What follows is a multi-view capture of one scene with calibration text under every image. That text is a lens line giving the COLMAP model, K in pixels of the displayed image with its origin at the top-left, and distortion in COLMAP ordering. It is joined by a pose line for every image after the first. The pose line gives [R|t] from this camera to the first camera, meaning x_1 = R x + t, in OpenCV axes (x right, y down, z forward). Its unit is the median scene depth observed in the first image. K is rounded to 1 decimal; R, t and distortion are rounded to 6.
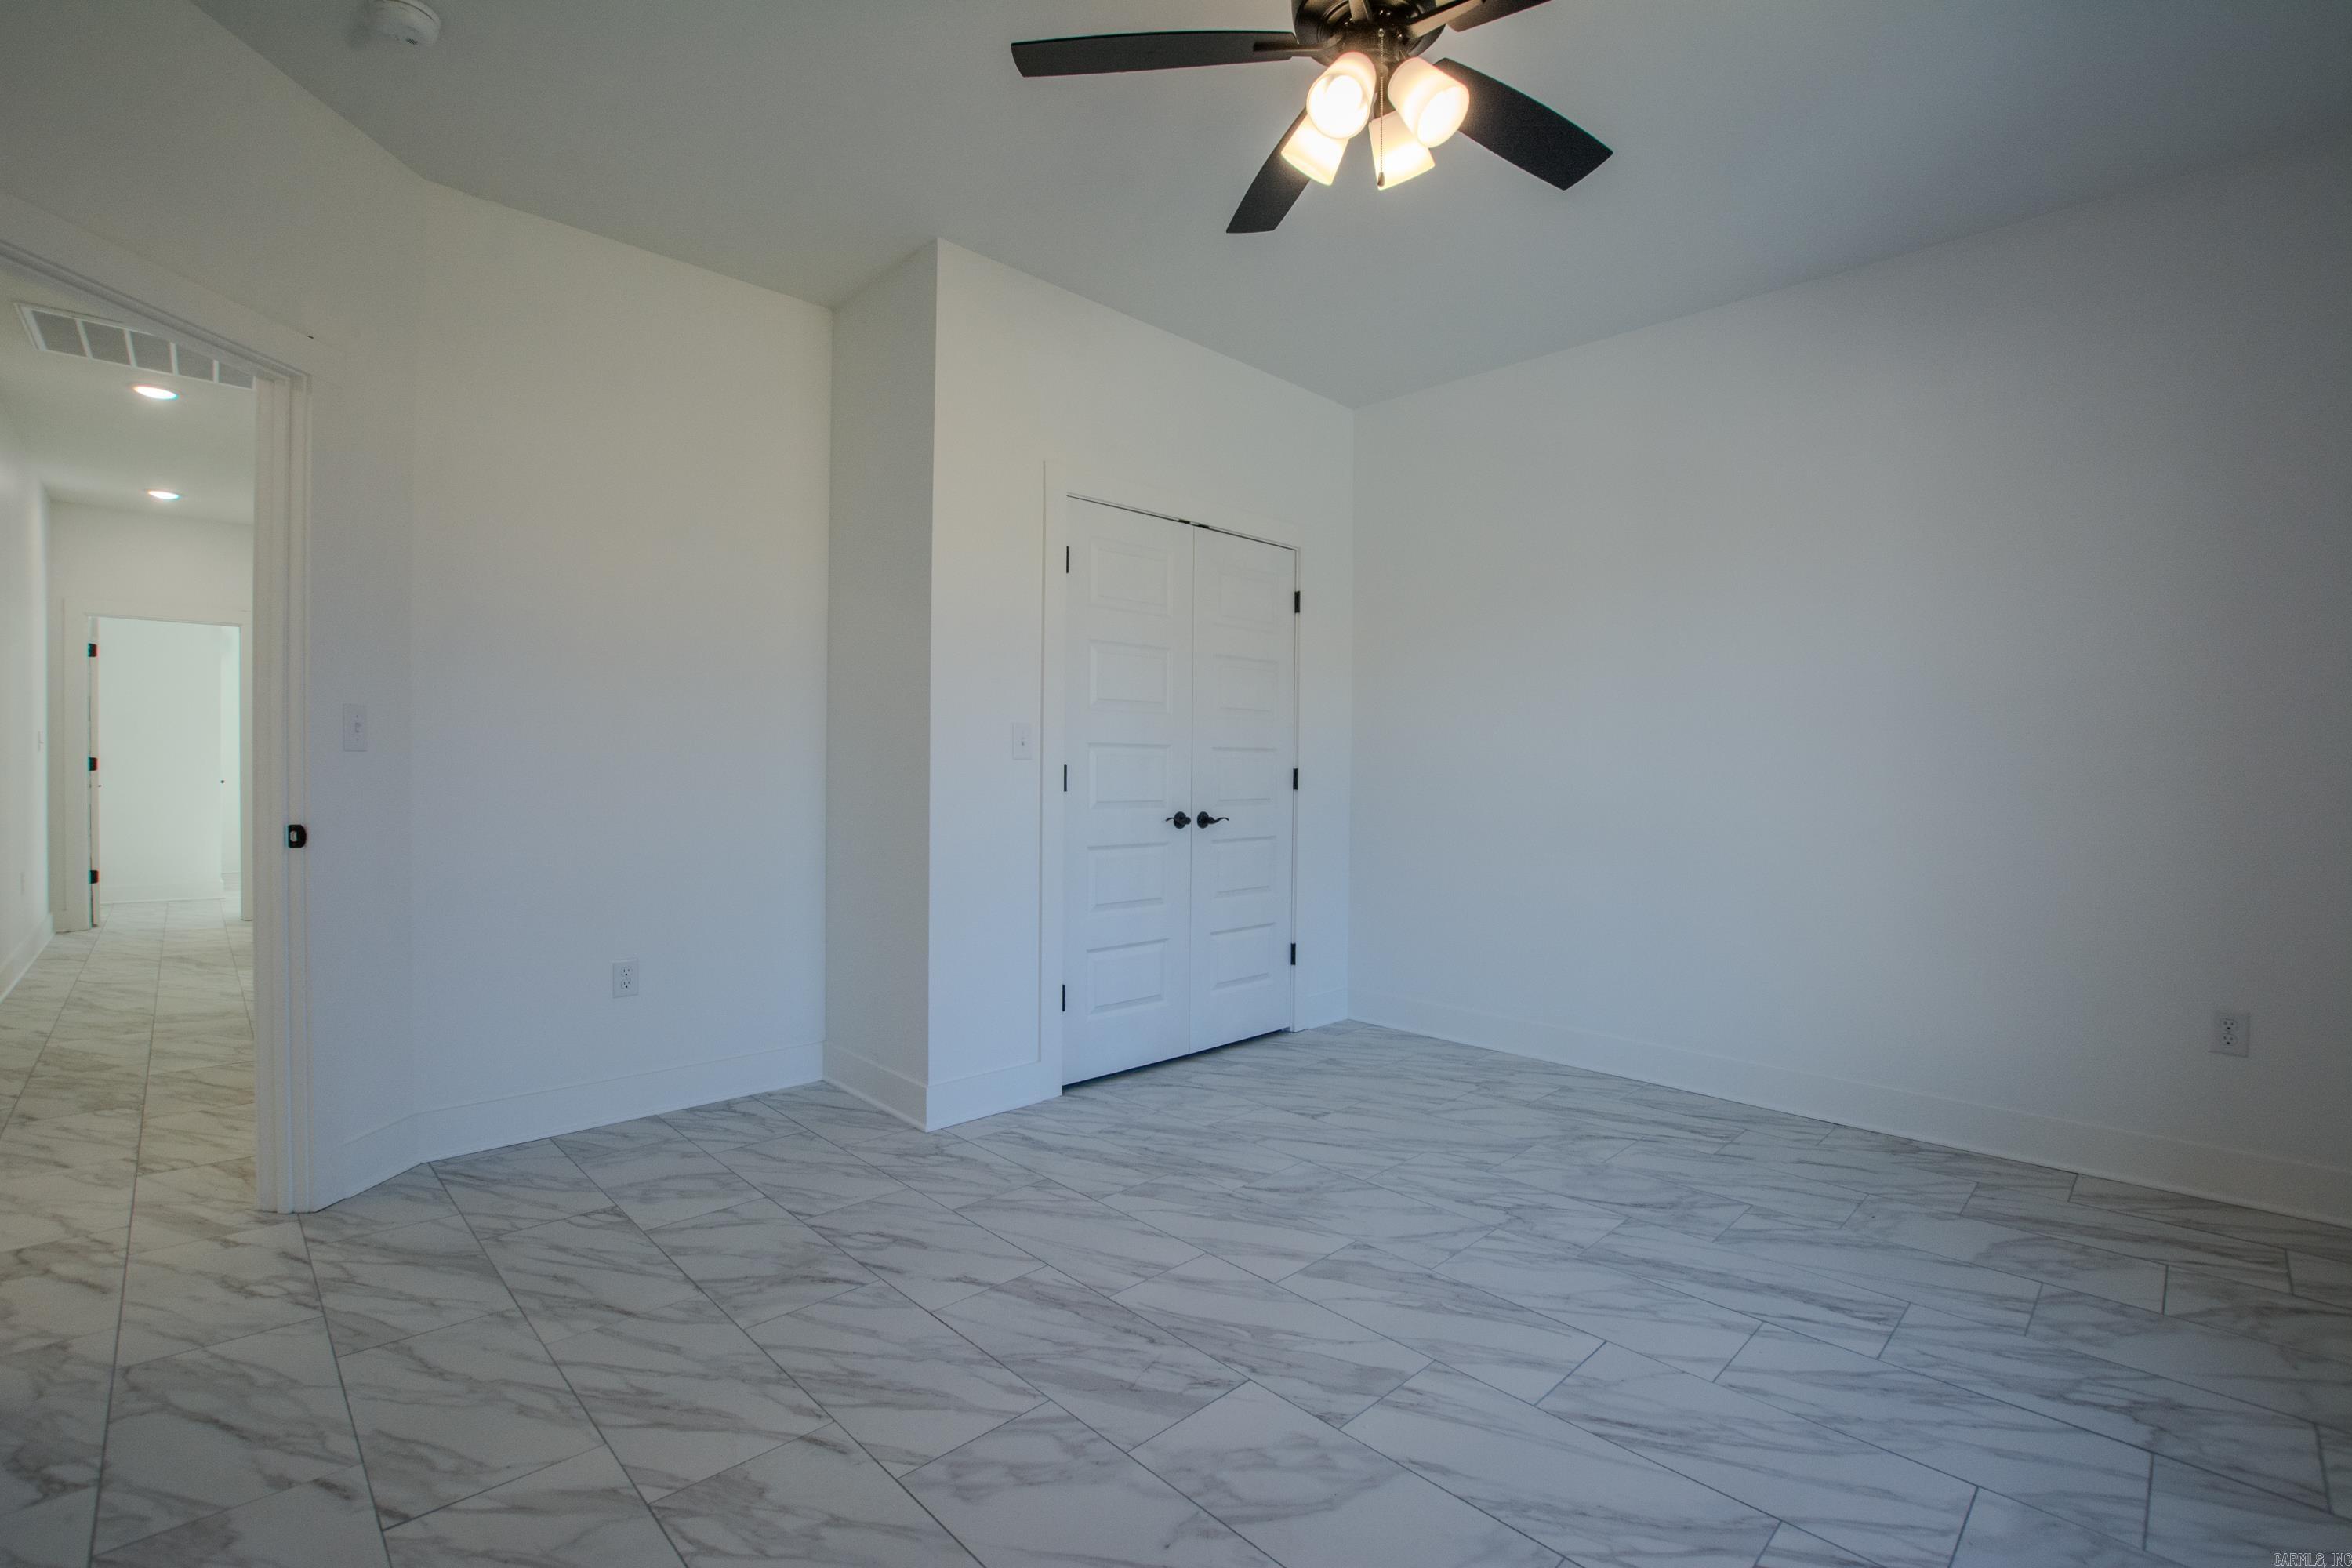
lens RADIAL K [[1056.9, 0, 1201.6], [0, 1056.9, 791.2], [0, 0, 1]] dist [-0.032608, 0.004148]
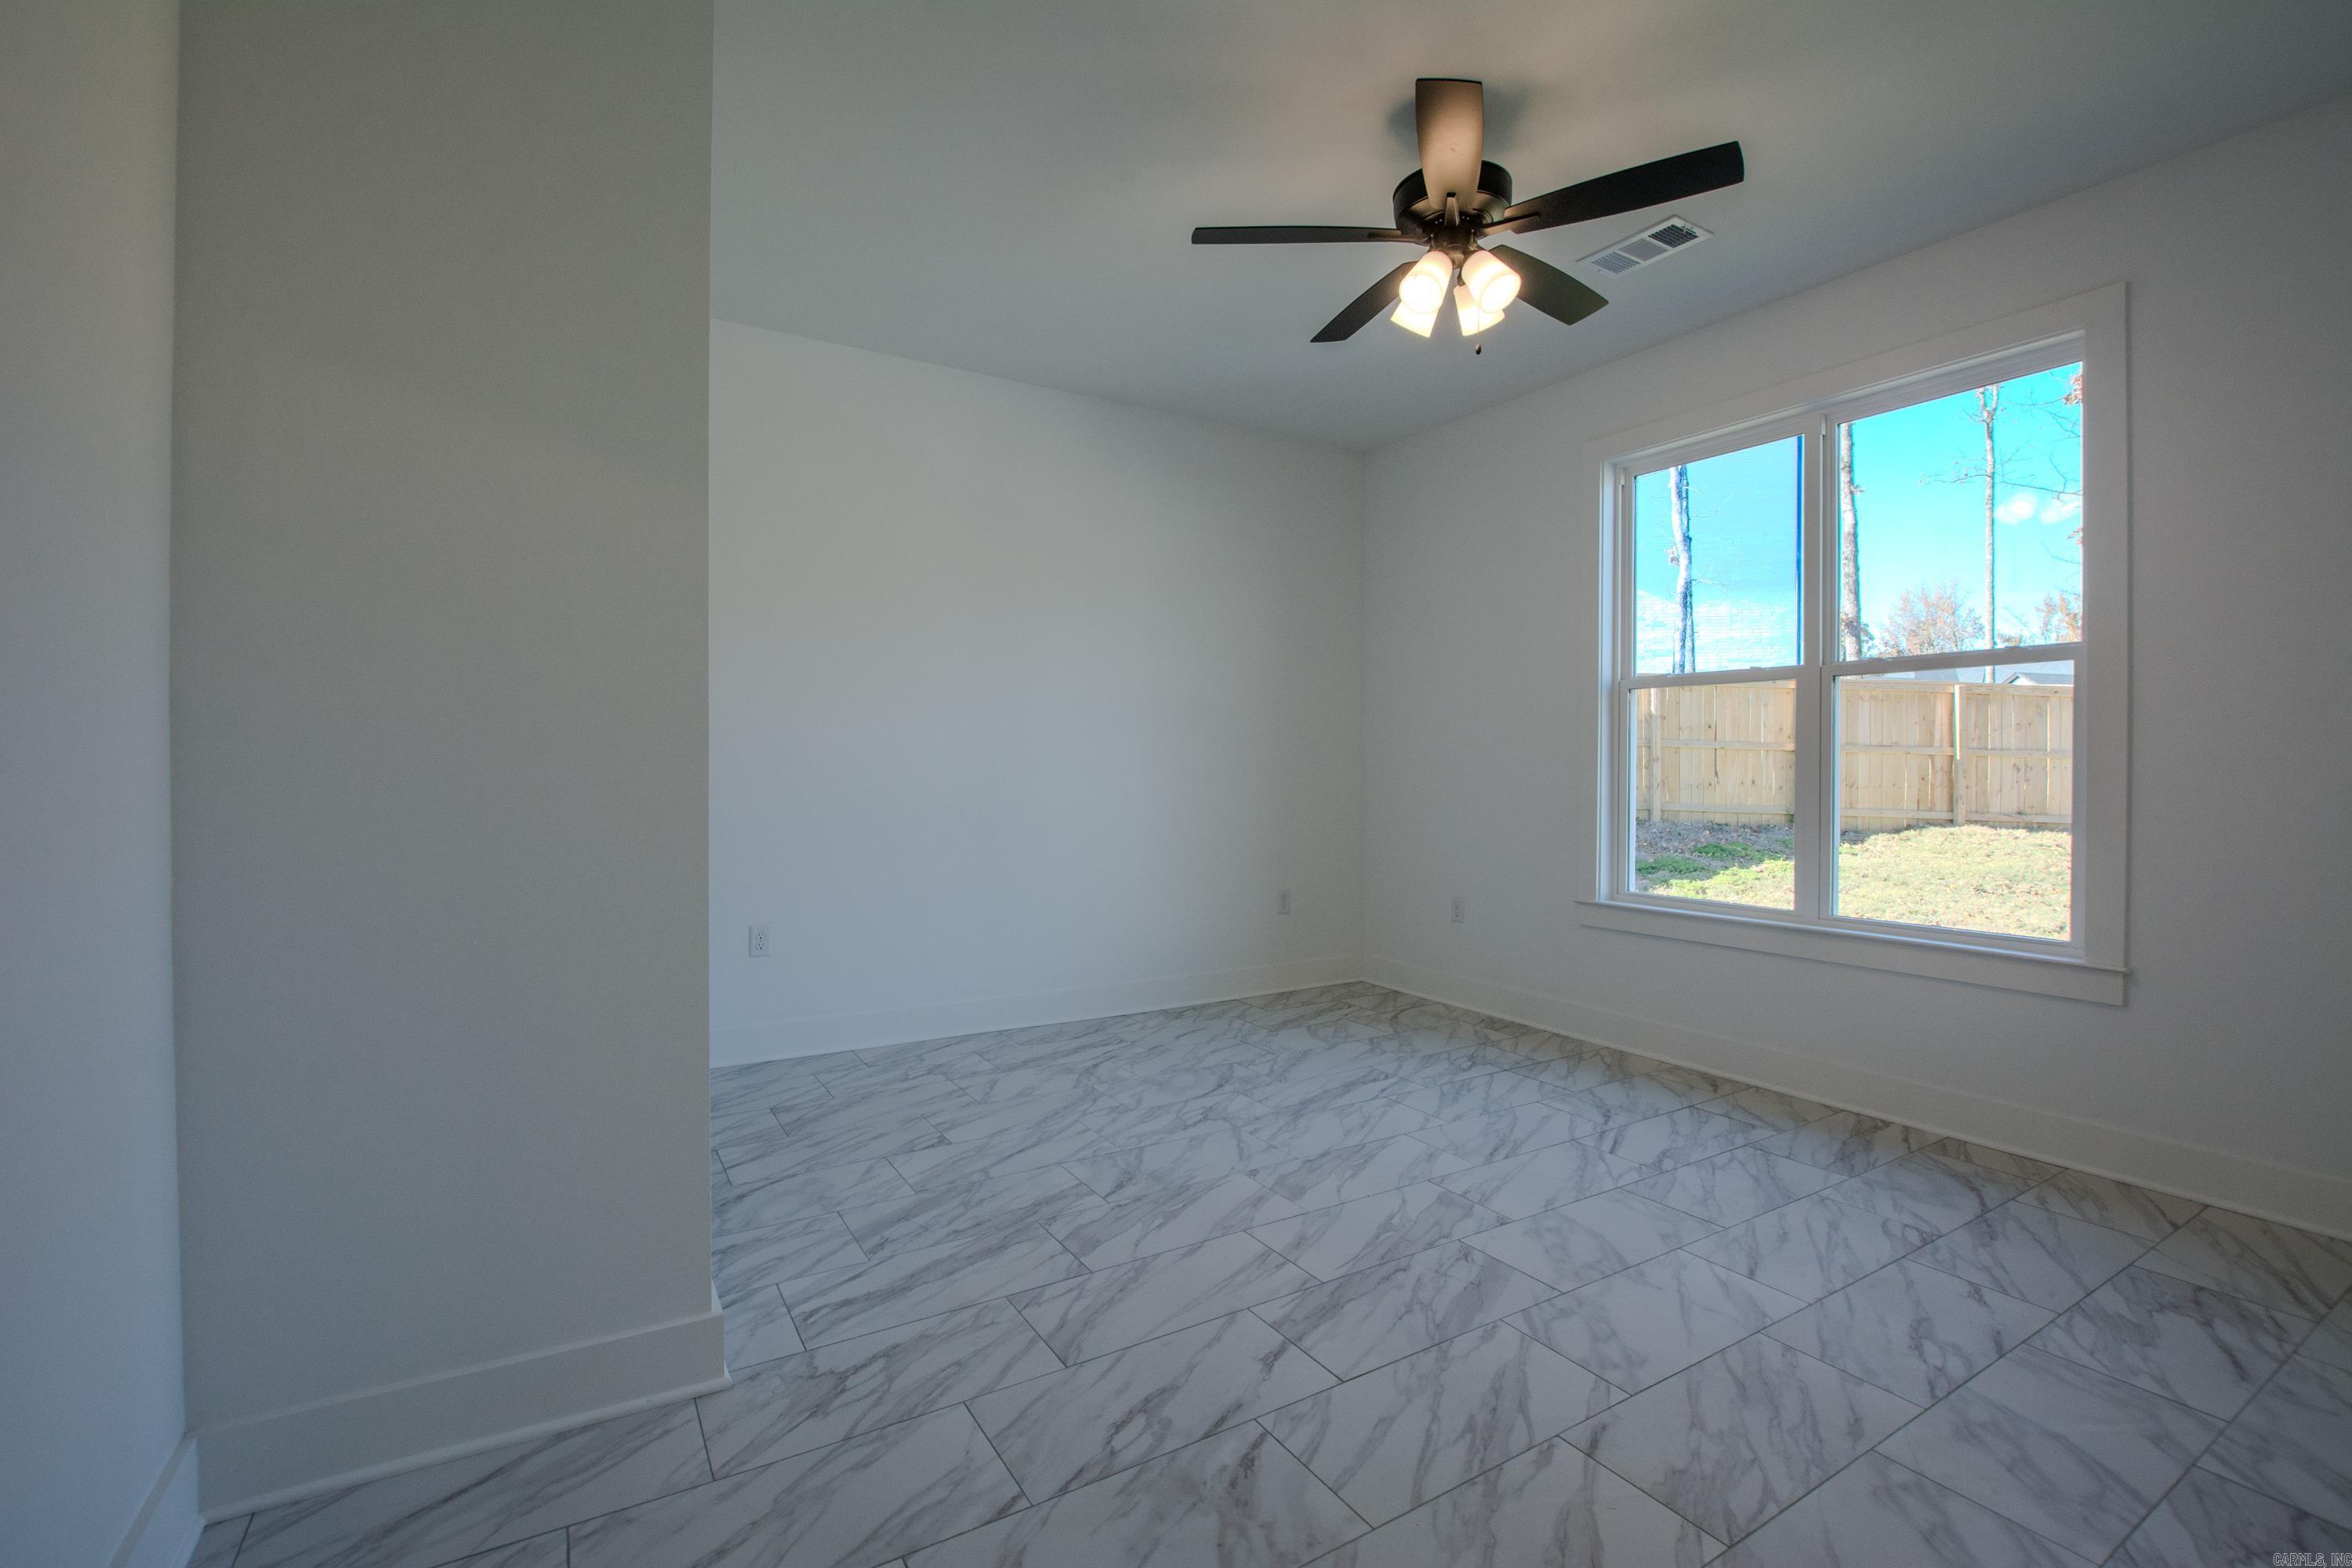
lens RADIAL K [[1056.9, 0, 1196.3], [0, 1056.9, 769.3], [0, 0, 1]] dist [-0.032608, 0.004148]
pose [[0.207320, -0.006035, 0.978255, -0.921591], [0.014562, 0.999889, 0.003082, -0.013916], [-0.978165, 0.013606, 0.207385, 0.757480]]
